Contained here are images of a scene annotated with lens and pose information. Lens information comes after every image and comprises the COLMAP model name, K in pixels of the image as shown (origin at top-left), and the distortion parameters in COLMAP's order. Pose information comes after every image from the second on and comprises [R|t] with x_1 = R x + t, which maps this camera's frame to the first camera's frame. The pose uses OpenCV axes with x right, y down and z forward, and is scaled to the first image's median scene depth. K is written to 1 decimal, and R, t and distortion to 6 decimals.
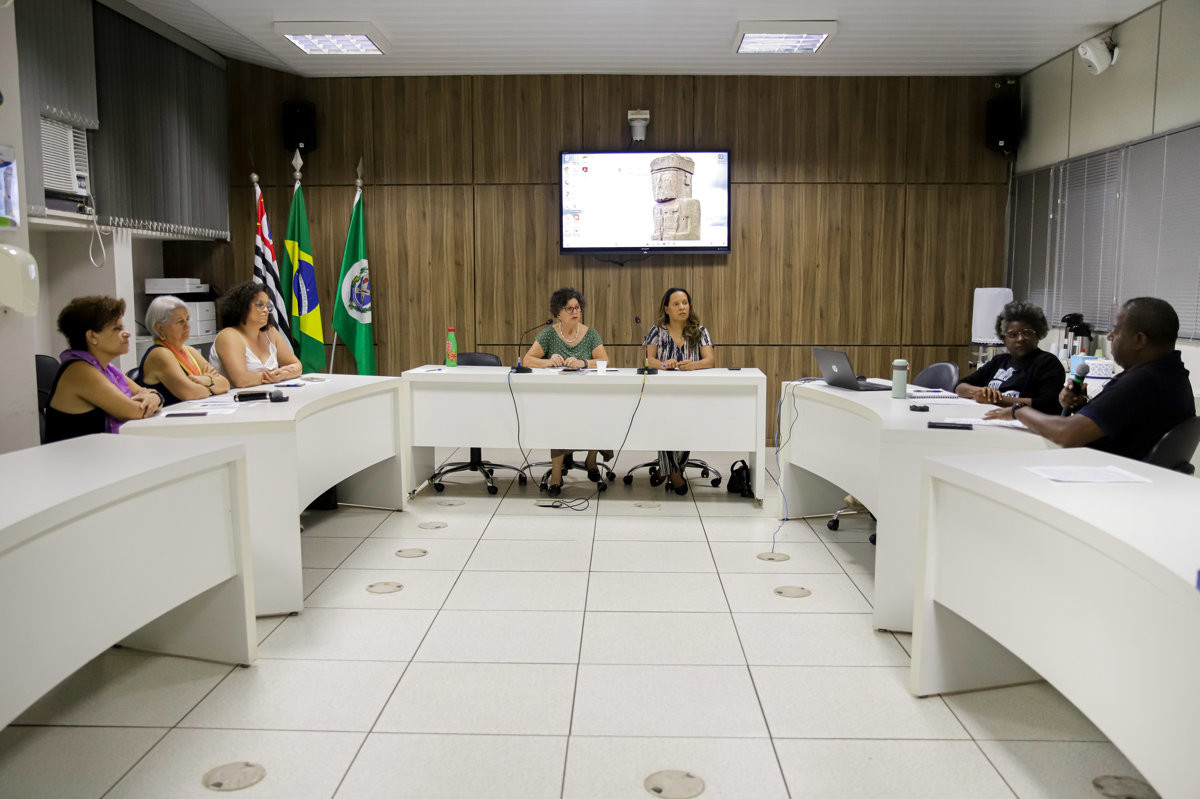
lens RADIAL K [[1028.7, 0, 600.0], [0, 1028.7, 399.5], [0, 0, 1]] dist [-0.007614, -0.000388]
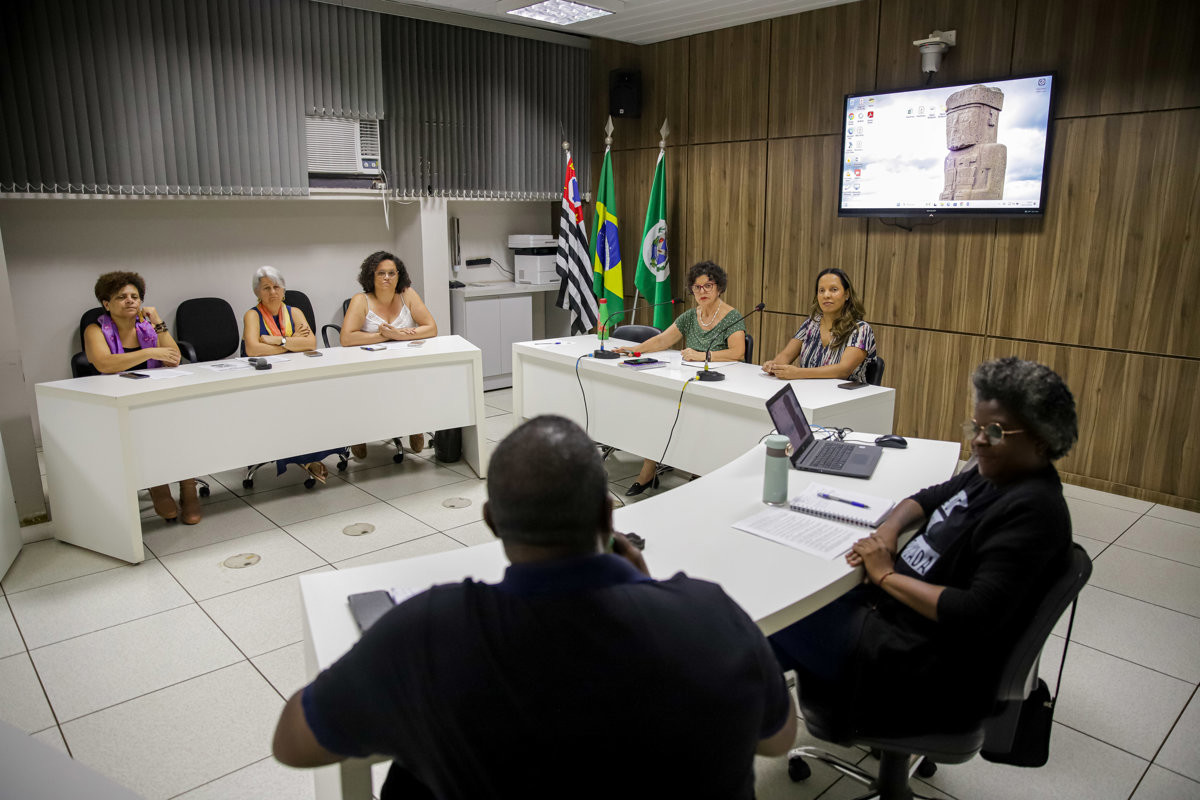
lens RADIAL K [[842.5, 0, 600.0], [0, 842.5, 400.0], [0, 0, 1]] dist [-0.063556, 0.075714]
pose [[0.696199, 0.160236, -0.699737, 0.343086], [-0.083706, 0.986240, 0.142561, -0.071991], [0.712952, -0.040678, 0.700032, 0.354400]]
